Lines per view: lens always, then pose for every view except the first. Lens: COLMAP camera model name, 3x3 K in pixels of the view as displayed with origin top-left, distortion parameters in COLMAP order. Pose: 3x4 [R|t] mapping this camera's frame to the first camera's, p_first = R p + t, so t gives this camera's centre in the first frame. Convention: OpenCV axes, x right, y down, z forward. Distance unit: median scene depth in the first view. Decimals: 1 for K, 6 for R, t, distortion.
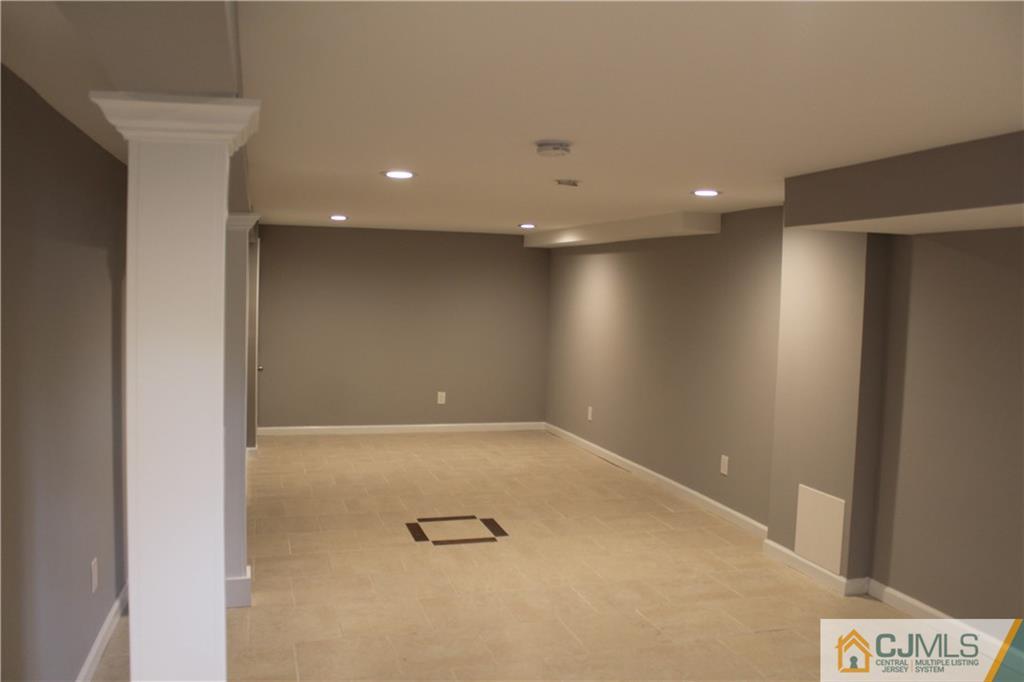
lens RADIAL K [[833.7, 0, 512.0], [0, 833.7, 341.0], [0, 0, 1]] dist [-0.159230, 0.124400]
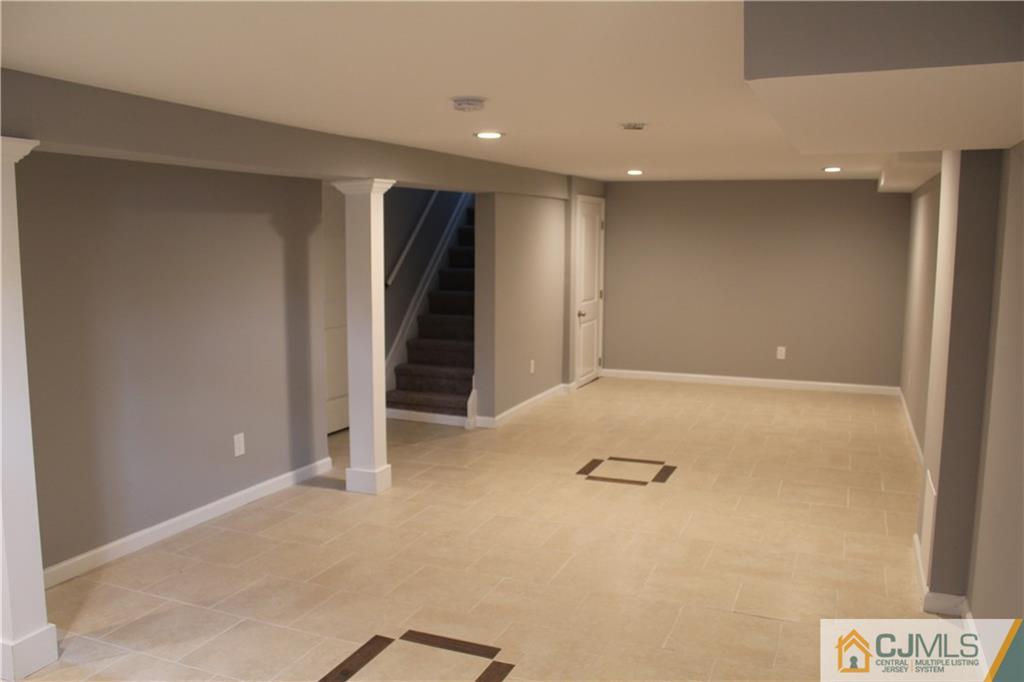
lens RADIAL K [[833.7, 0, 512.0], [0, 833.7, 341.0], [0, 0, 1]] dist [-0.159230, 0.124400]
pose [[0.781038, 0.054004, -0.622145, 0.489109], [-0.021066, 0.997965, 0.060180, 0.007114], [0.624129, -0.033896, 0.780586, 0.112392]]
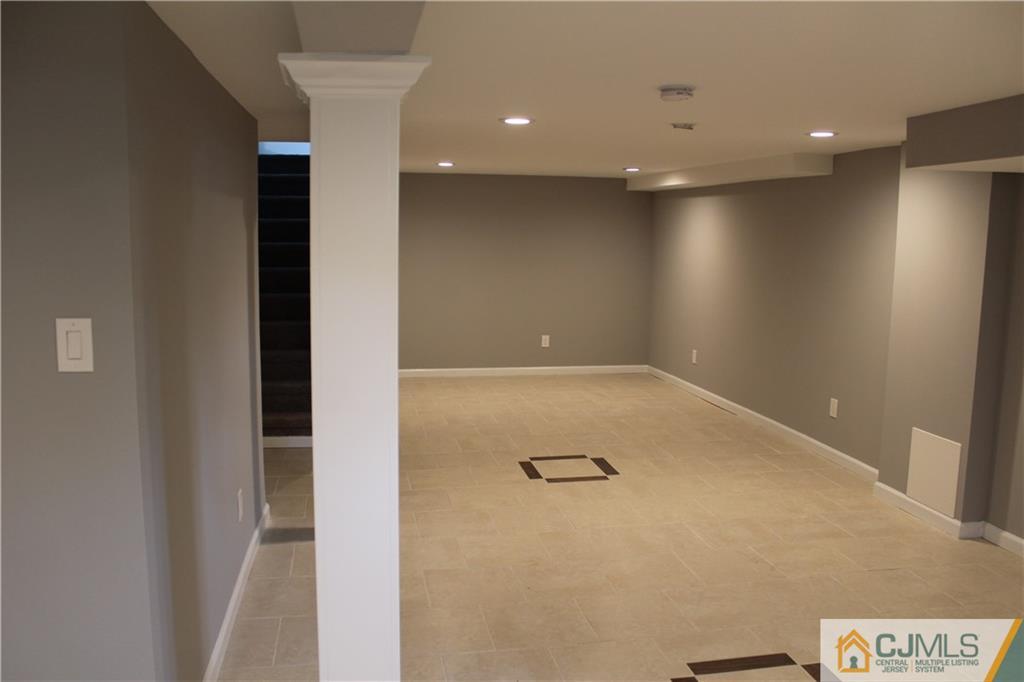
lens RADIAL K [[833.7, 0, 512.0], [0, 833.7, 341.0], [0, 0, 1]] dist [-0.159230, 0.124400]
pose [[0.993949, 0.000586, -0.109841, -0.025185], [0.006685, 0.997810, 0.065810, 0.001929], [0.109639, -0.066146, 0.991768, -0.023602]]
